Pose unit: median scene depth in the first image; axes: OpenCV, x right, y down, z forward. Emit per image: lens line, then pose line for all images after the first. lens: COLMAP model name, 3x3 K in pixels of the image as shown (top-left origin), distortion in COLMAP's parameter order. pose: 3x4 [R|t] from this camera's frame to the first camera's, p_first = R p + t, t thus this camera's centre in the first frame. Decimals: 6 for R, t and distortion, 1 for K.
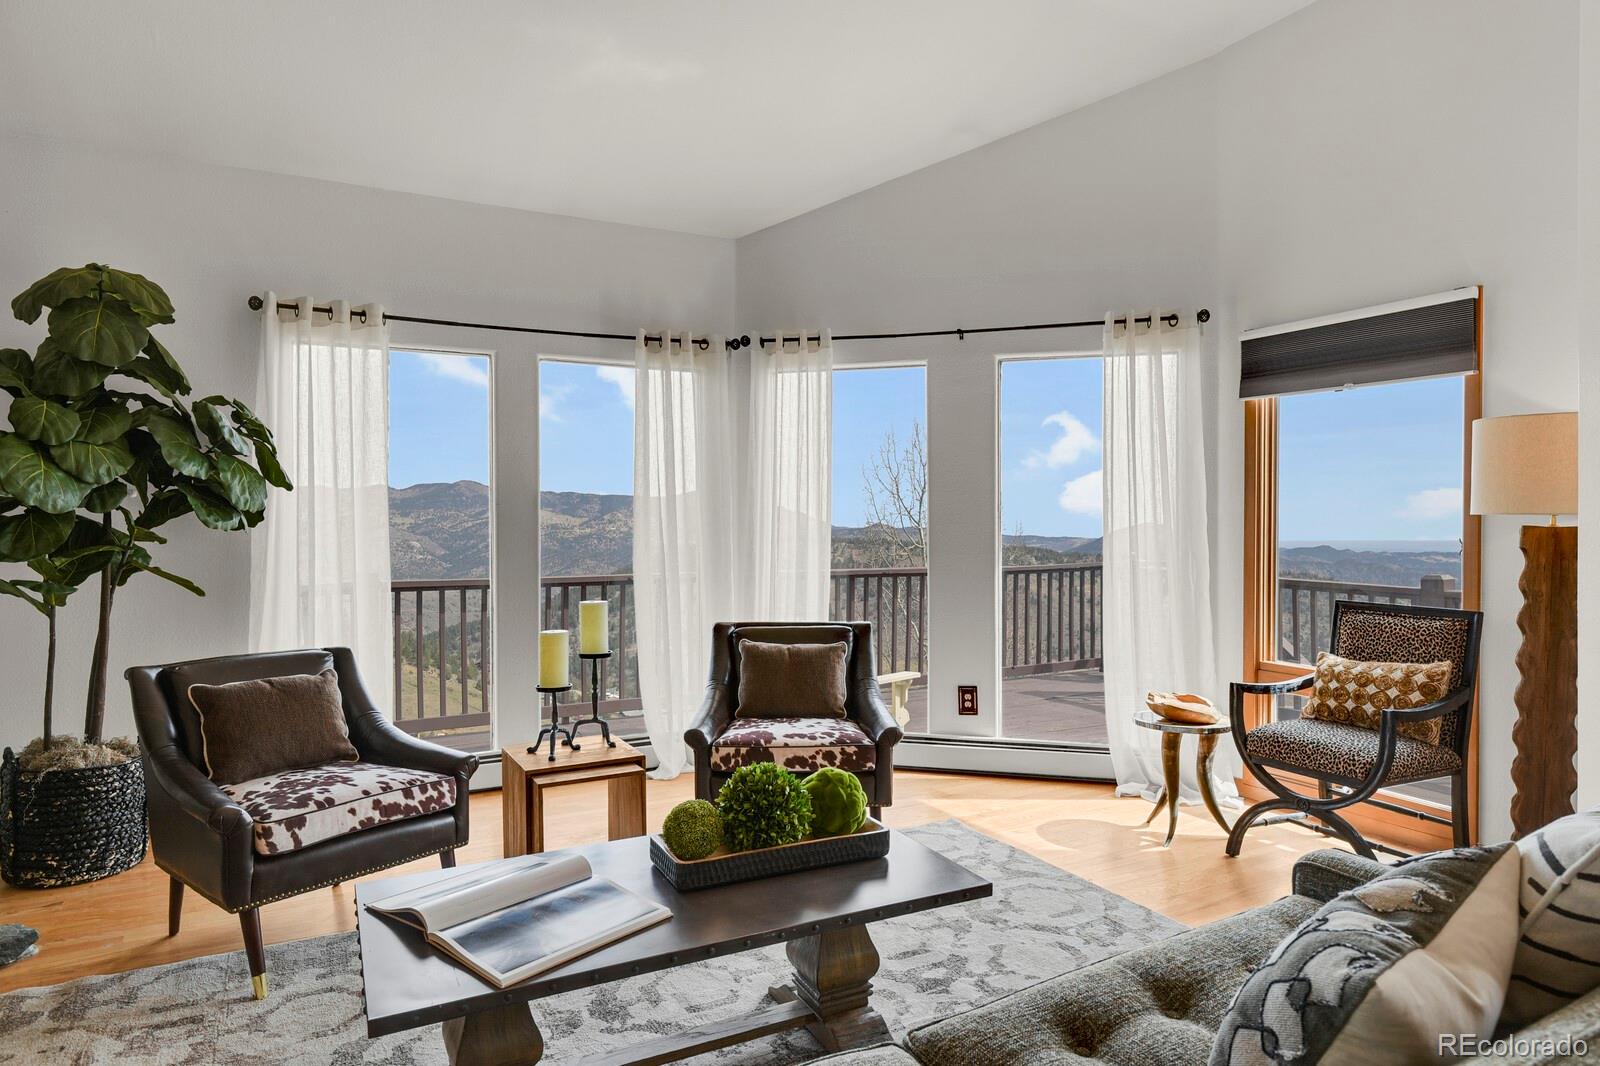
lens RADIAL K [[940.1, 0, 810.0], [0, 940.1, 528.1], [0, 0, 1]] dist [-0.003861, -0.000295]
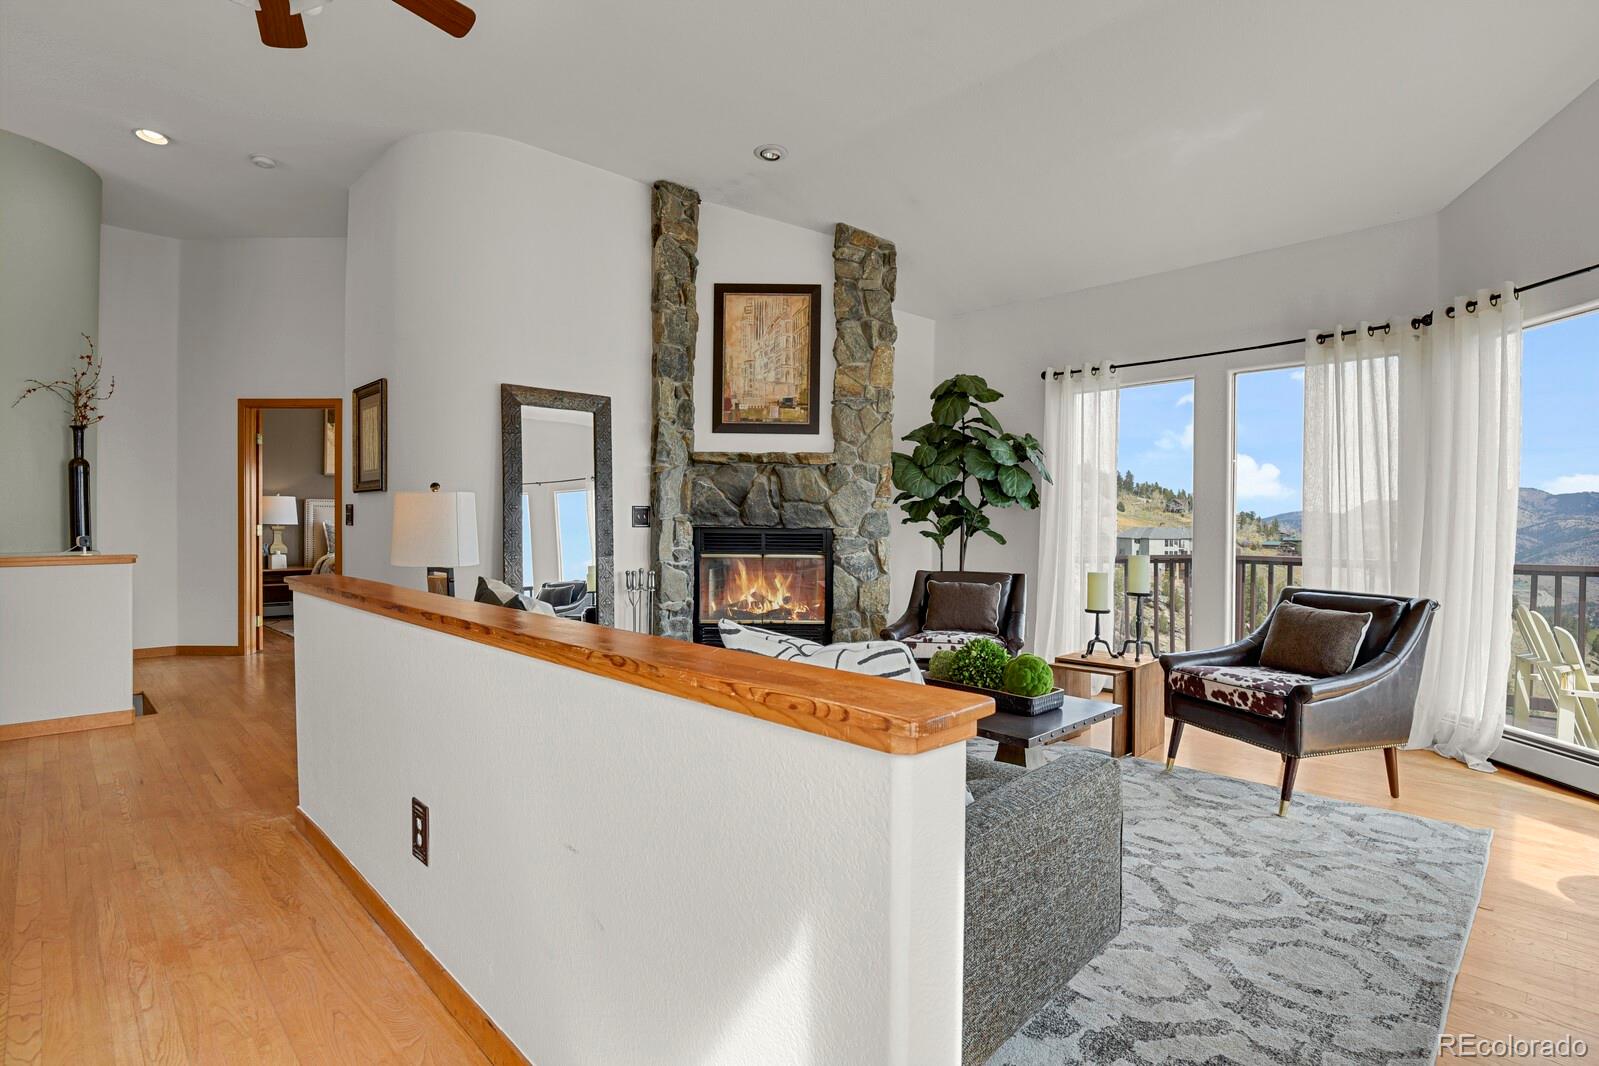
lens RADIAL K [[777.7, 0, 813.1], [0, 777.7, 529.6], [0, 0, 1]] dist [-0.025047, -0.001560]
pose [[0.294421, 0.011049, -0.955612, 0.653469], [-0.016990, 0.999836, 0.006325, 0.038723], [0.955525, 0.014373, 0.294560, 0.198518]]
